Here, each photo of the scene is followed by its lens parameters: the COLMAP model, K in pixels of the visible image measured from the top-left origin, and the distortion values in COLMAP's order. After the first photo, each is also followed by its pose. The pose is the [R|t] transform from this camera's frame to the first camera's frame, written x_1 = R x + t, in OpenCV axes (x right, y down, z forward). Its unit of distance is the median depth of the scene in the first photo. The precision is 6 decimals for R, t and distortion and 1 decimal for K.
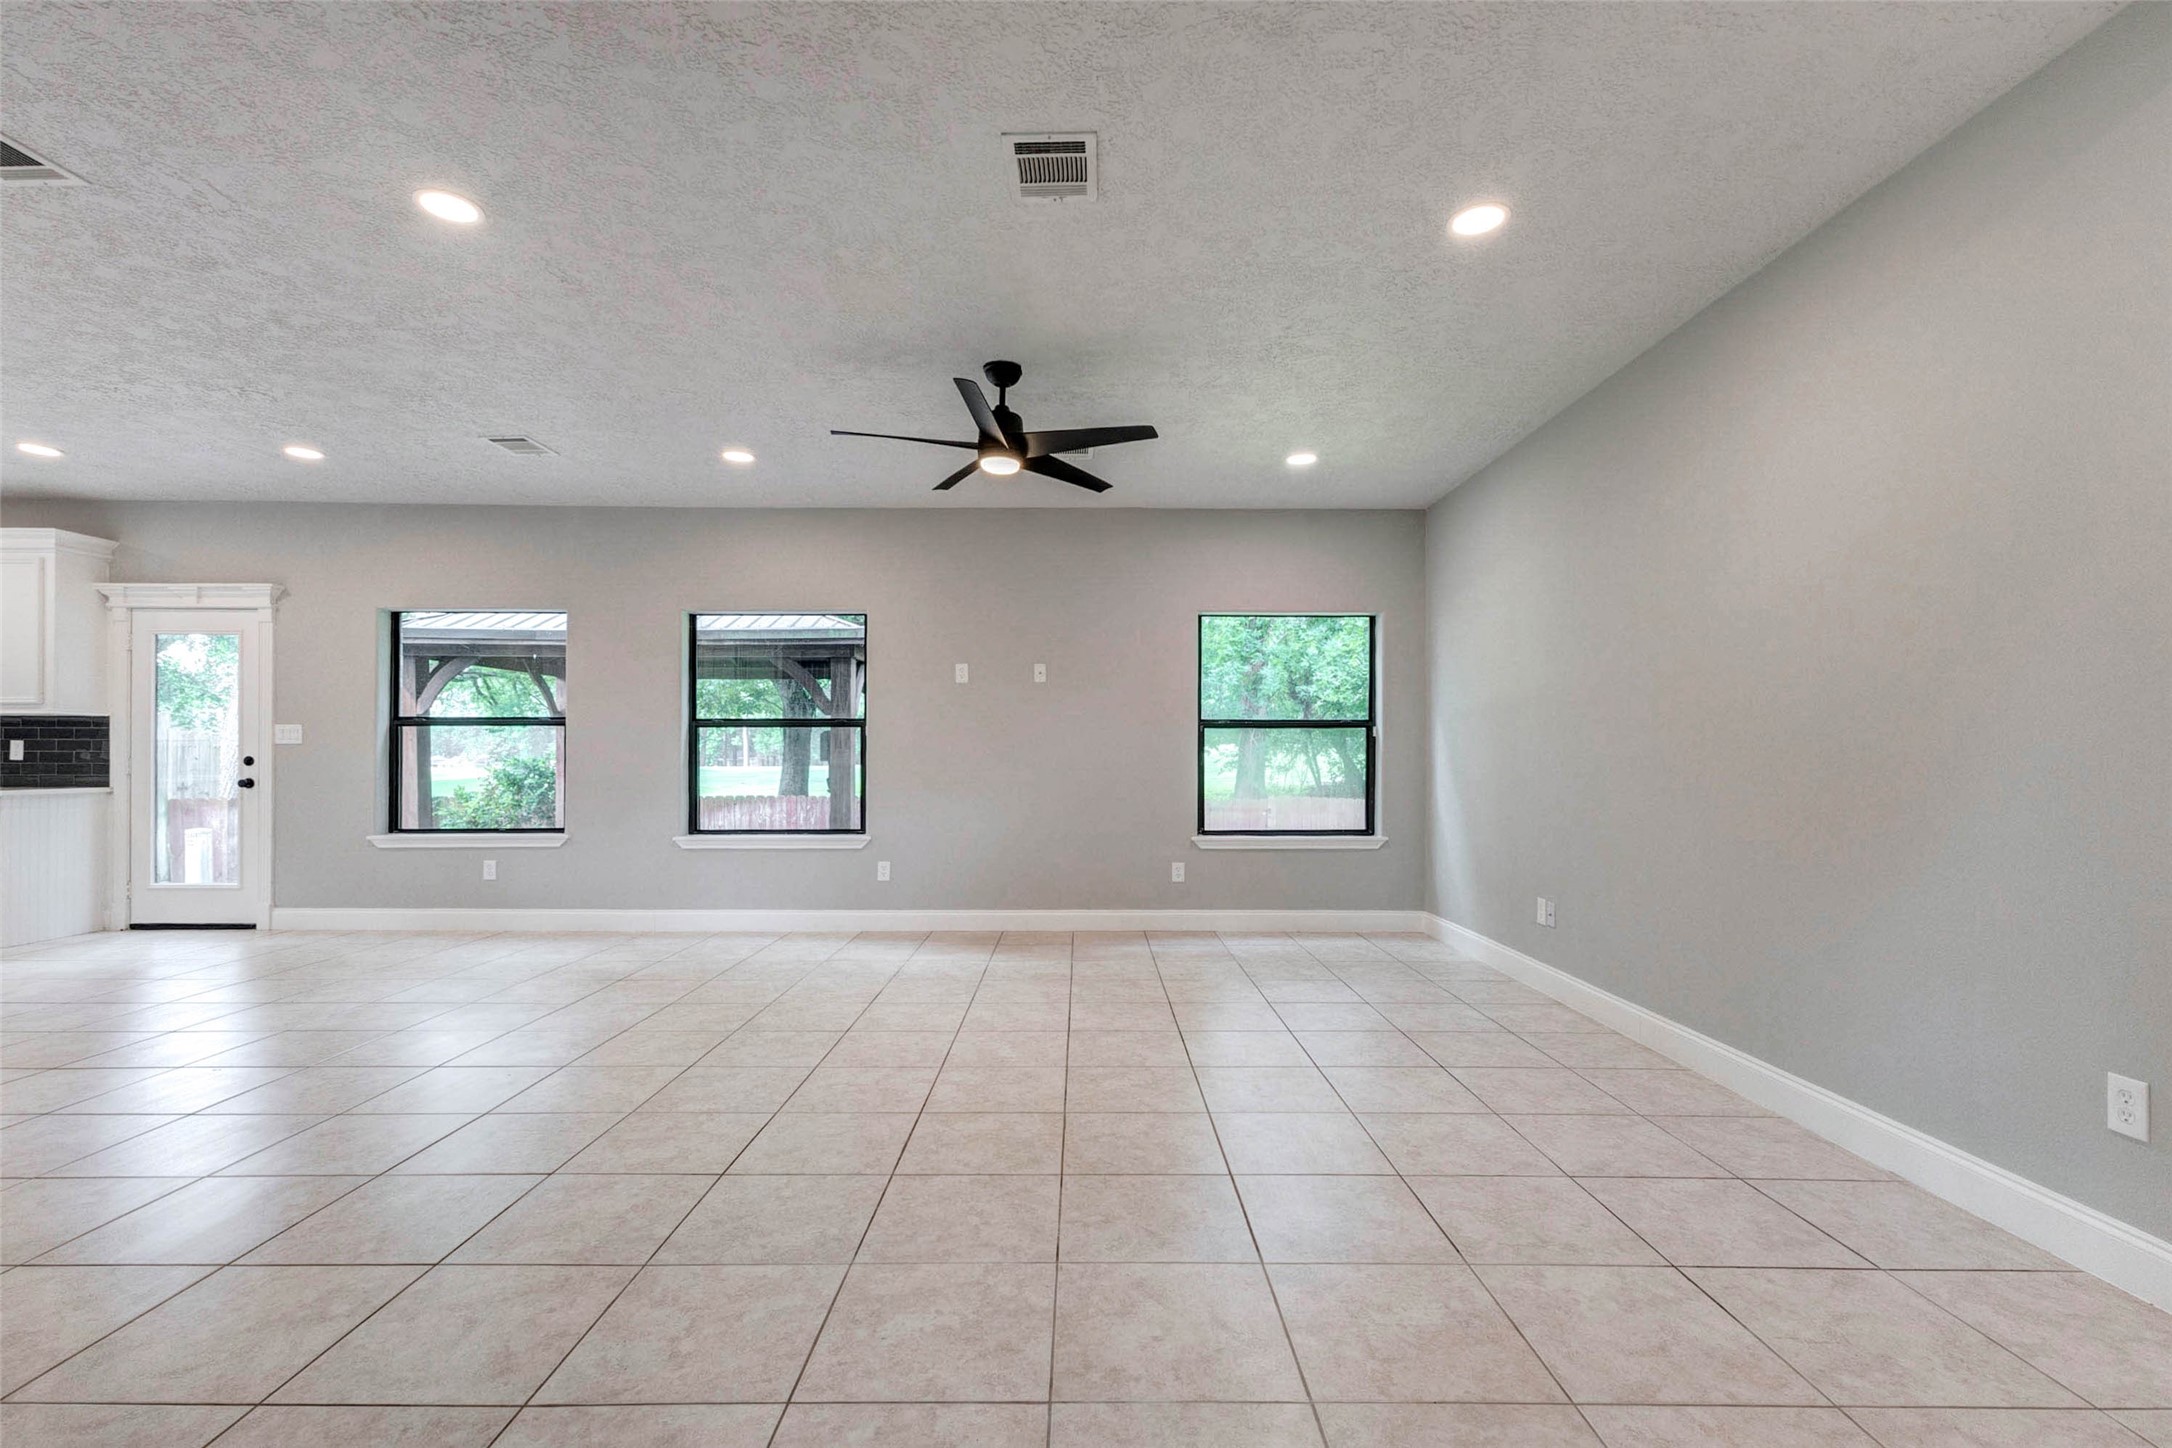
lens RADIAL K [[940.0, 0, 1085.0], [0, 940.0, 733.5], [0, 0, 1]] dist [0.002831, 0.000190]
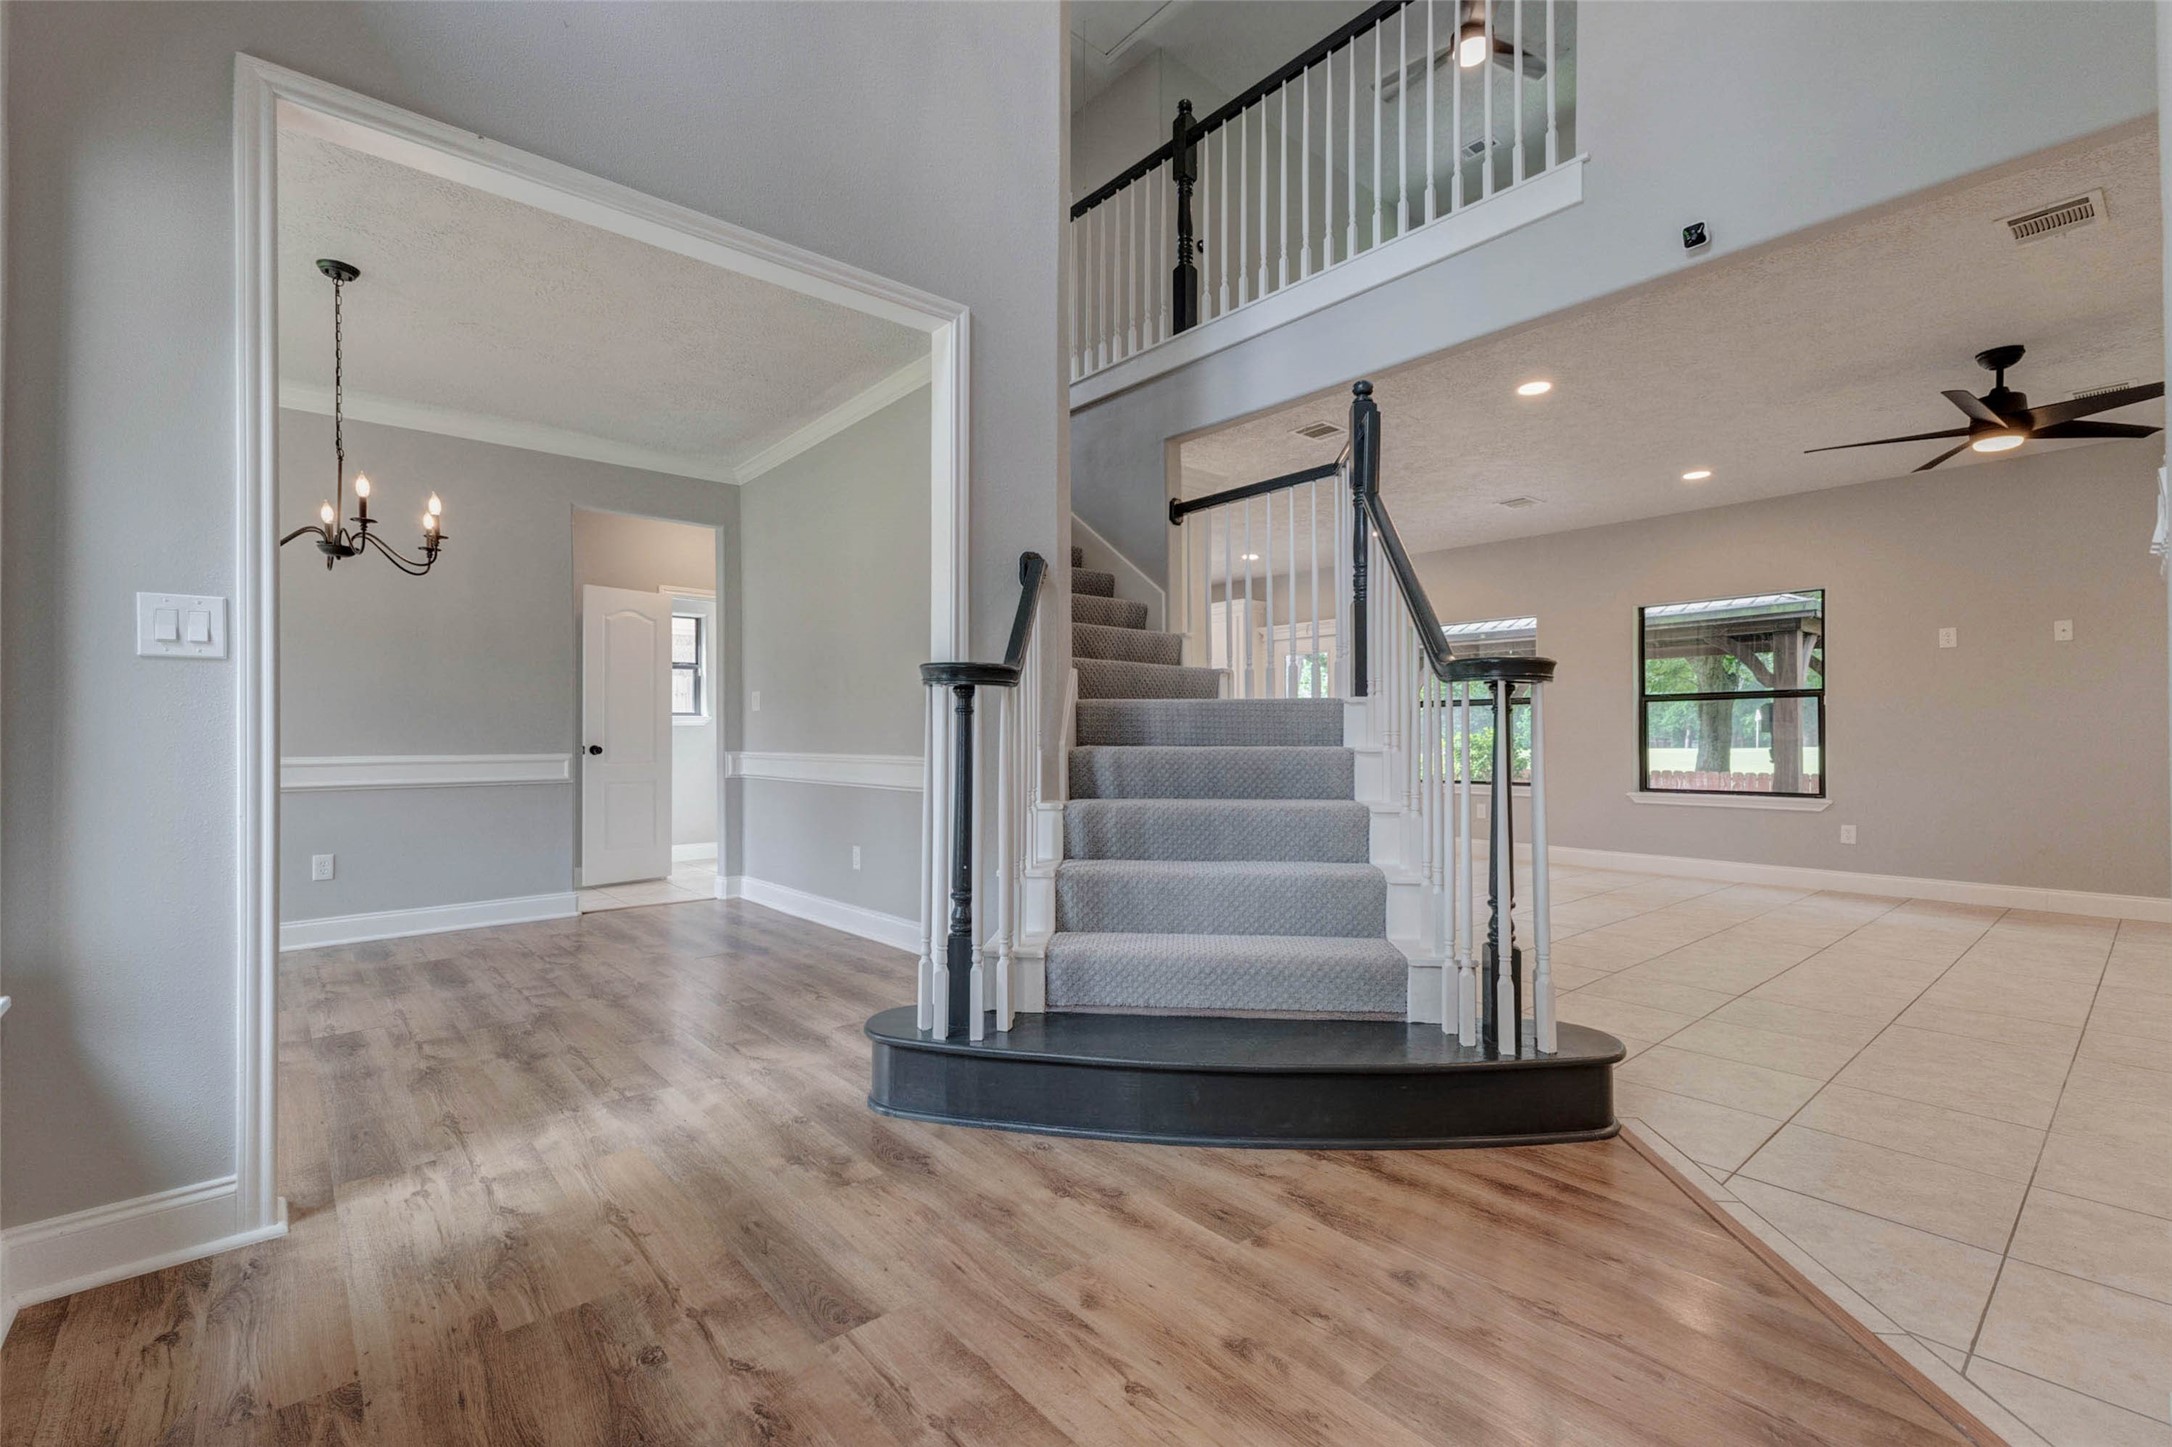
lens RADIAL K [[940.0, 0, 1085.0], [0, 940.0, 733.0], [0, 0, 1]] dist [0.002831, 0.000190]
pose [[0.648282, -0.007358, -0.761365, 0.032530], [0.020415, 0.999762, 0.007721, 0.009111], [0.761127, -0.020548, 0.648277, -0.315189]]
